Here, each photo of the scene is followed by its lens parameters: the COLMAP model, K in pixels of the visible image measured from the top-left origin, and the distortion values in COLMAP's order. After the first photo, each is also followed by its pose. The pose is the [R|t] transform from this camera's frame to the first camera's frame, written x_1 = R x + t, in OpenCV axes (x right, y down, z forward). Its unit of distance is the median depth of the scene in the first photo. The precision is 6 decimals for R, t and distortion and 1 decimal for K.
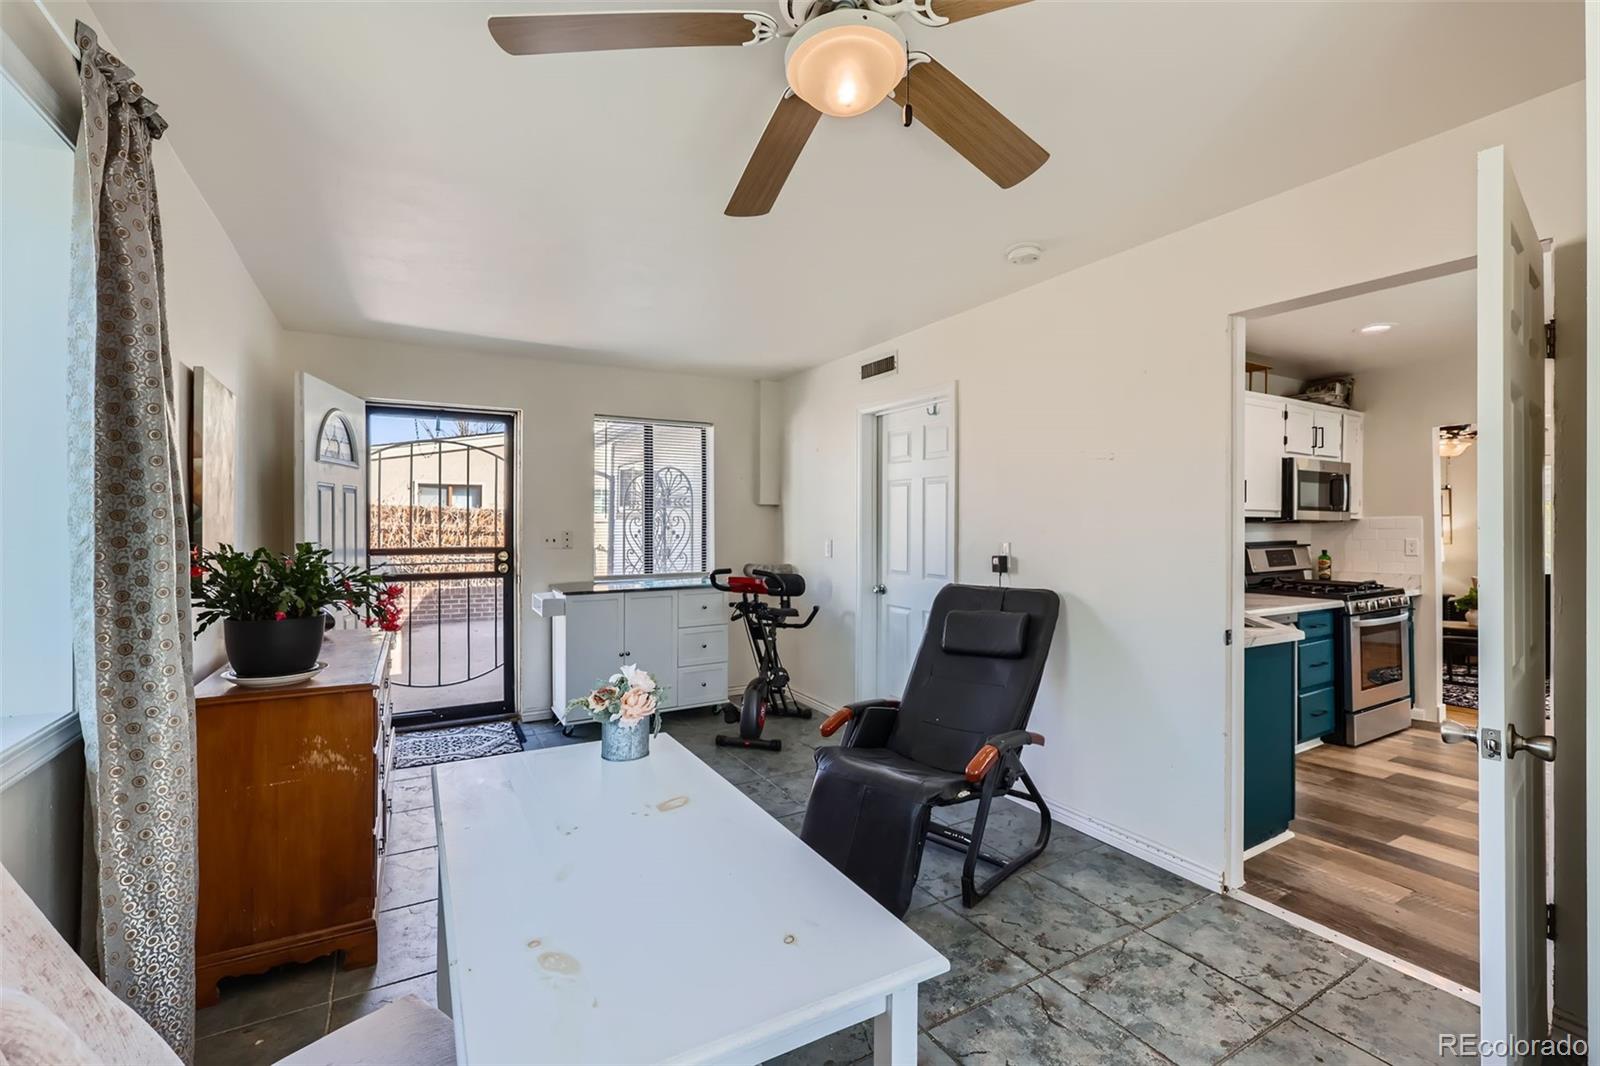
lens RADIAL K [[710.0, 0, 785.3], [0, 710.0, 519.7], [0, 0, 1]] dist [0.001199, -0.000521]
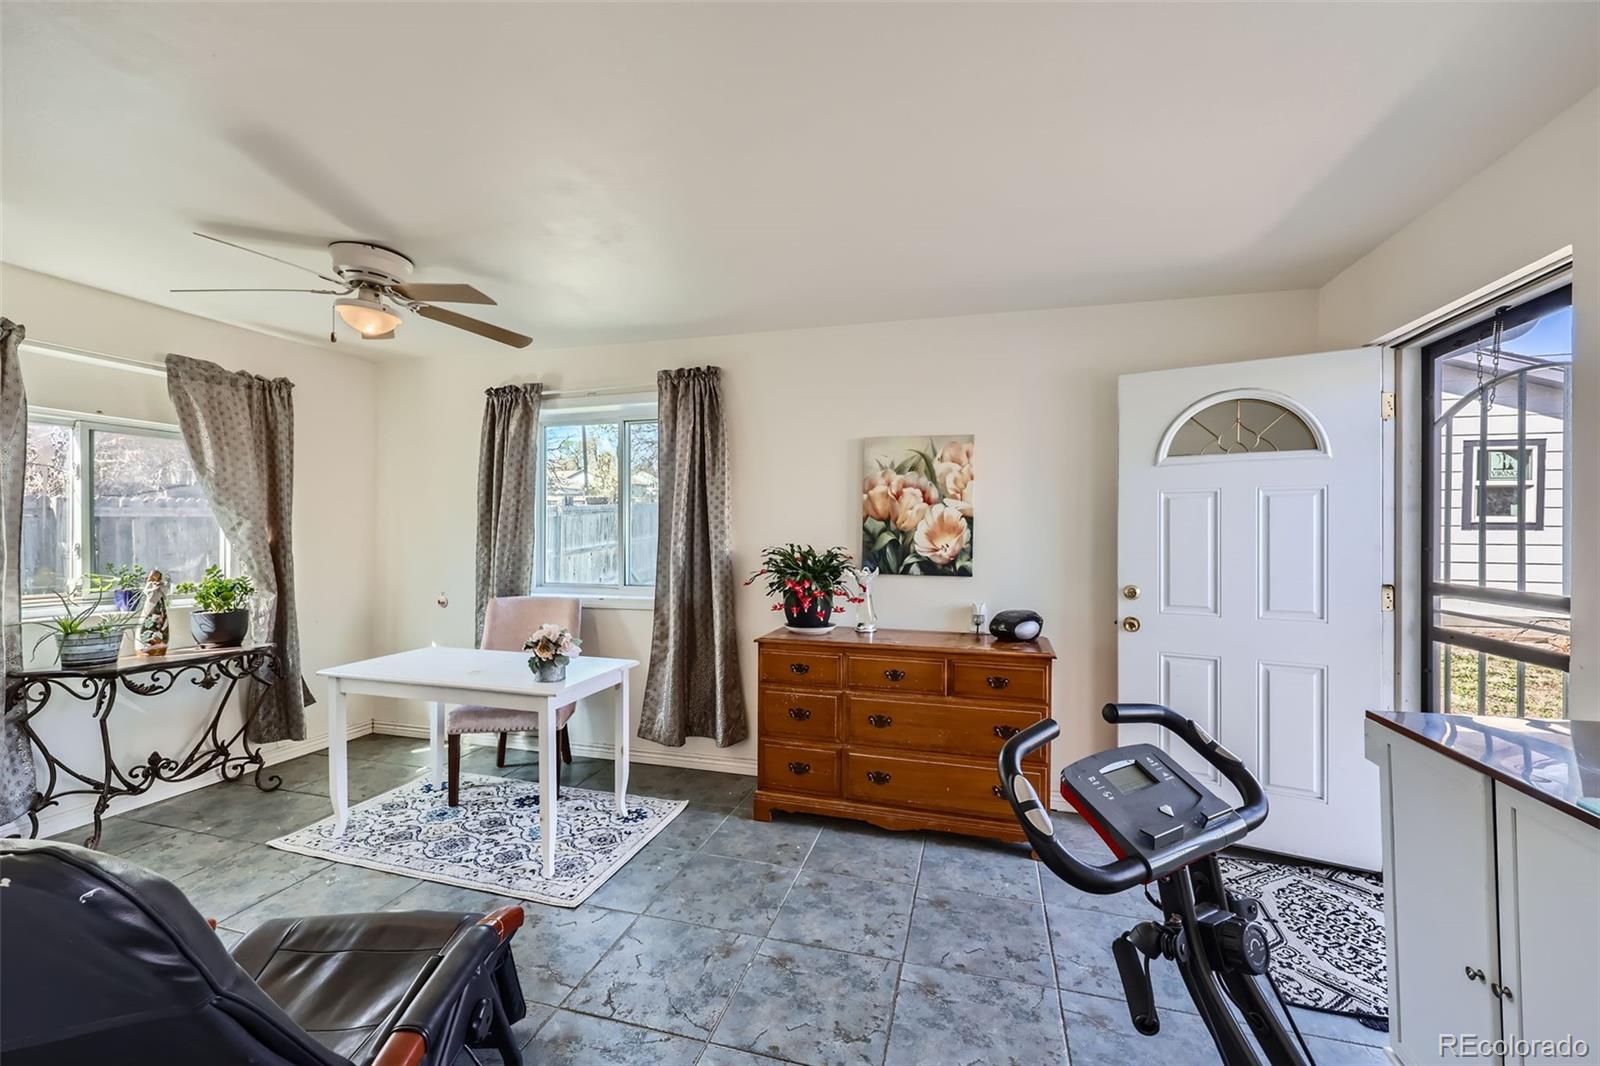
lens RADIAL K [[665.9, 0, 810.9], [0, 665.9, 548.2], [0, 0, 1]] dist [-0.002821, 0.000282]
pose [[-0.725764, -0.004977, -0.687925, 0.168724], [-0.013243, 0.999890, 0.006738, 0.014581], [0.687816, 0.014001, -0.725750, 1.031578]]
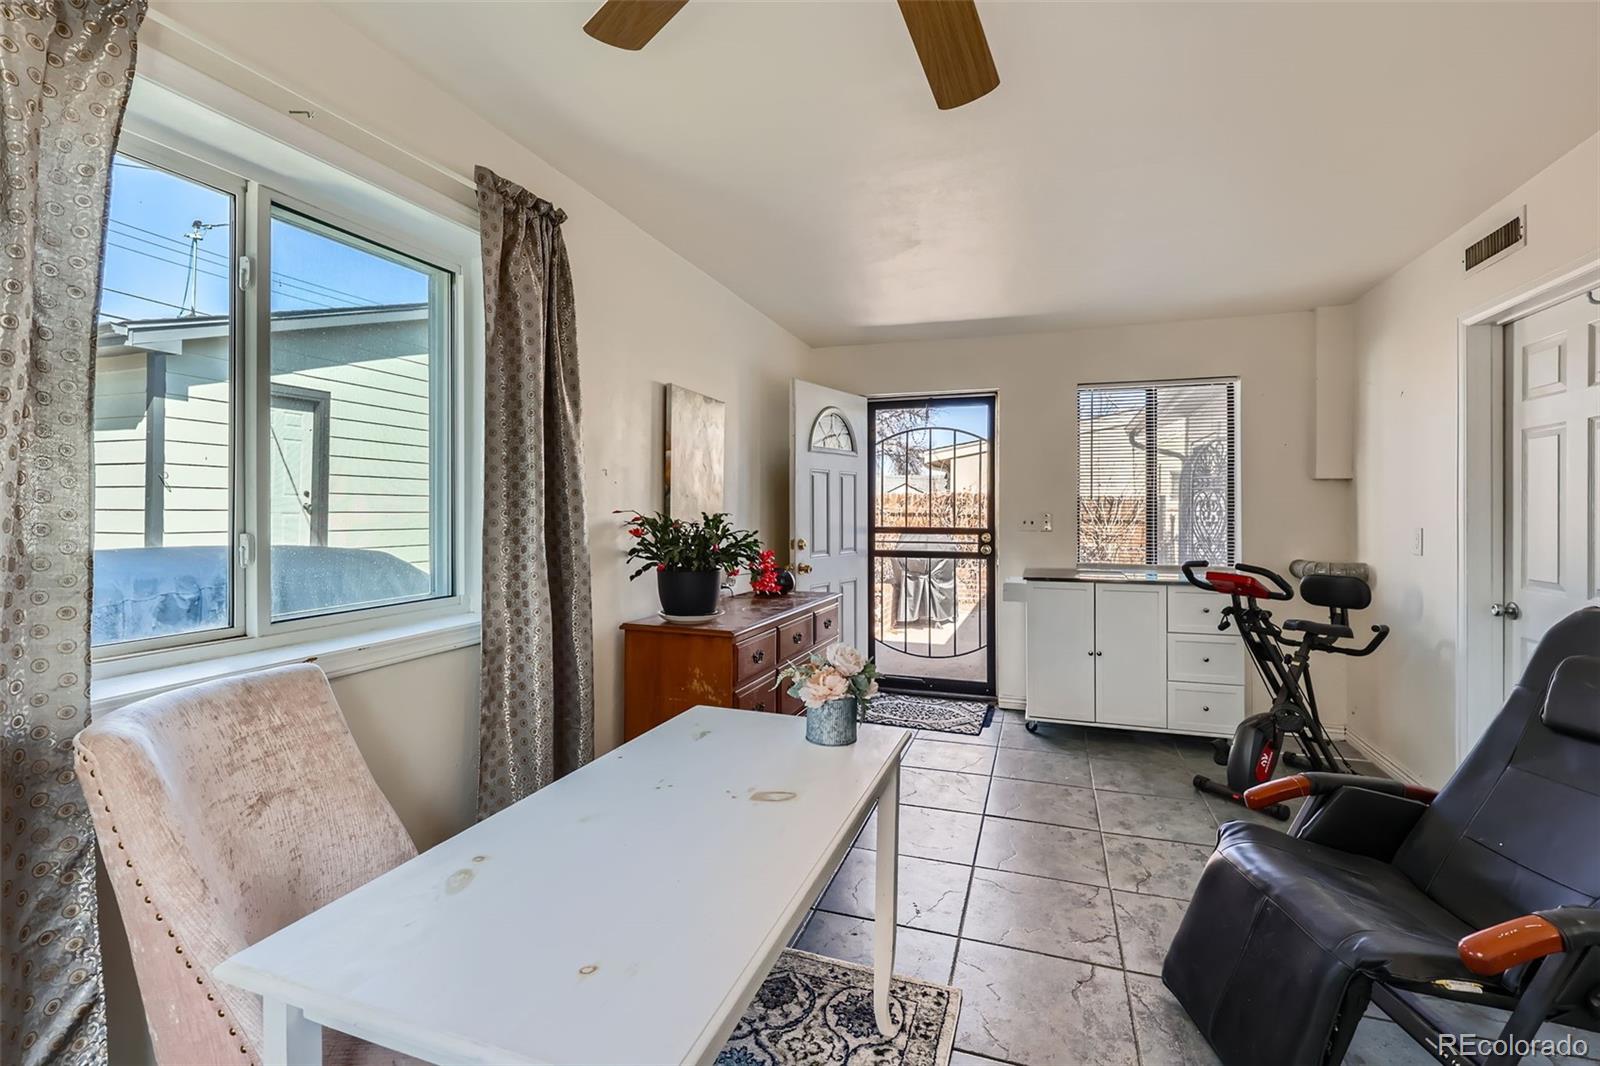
lens RADIAL K [[710.0, 0, 818.0], [0, 710.0, 507.2], [0, 0, 1]] dist [0.001199, -0.000521]
pose [[0.663487, -0.003140, -0.748181, 0.205750], [-0.002357, 0.999977, -0.006287, 0.016105], [0.748184, 0.005935, 0.663465, 0.169143]]
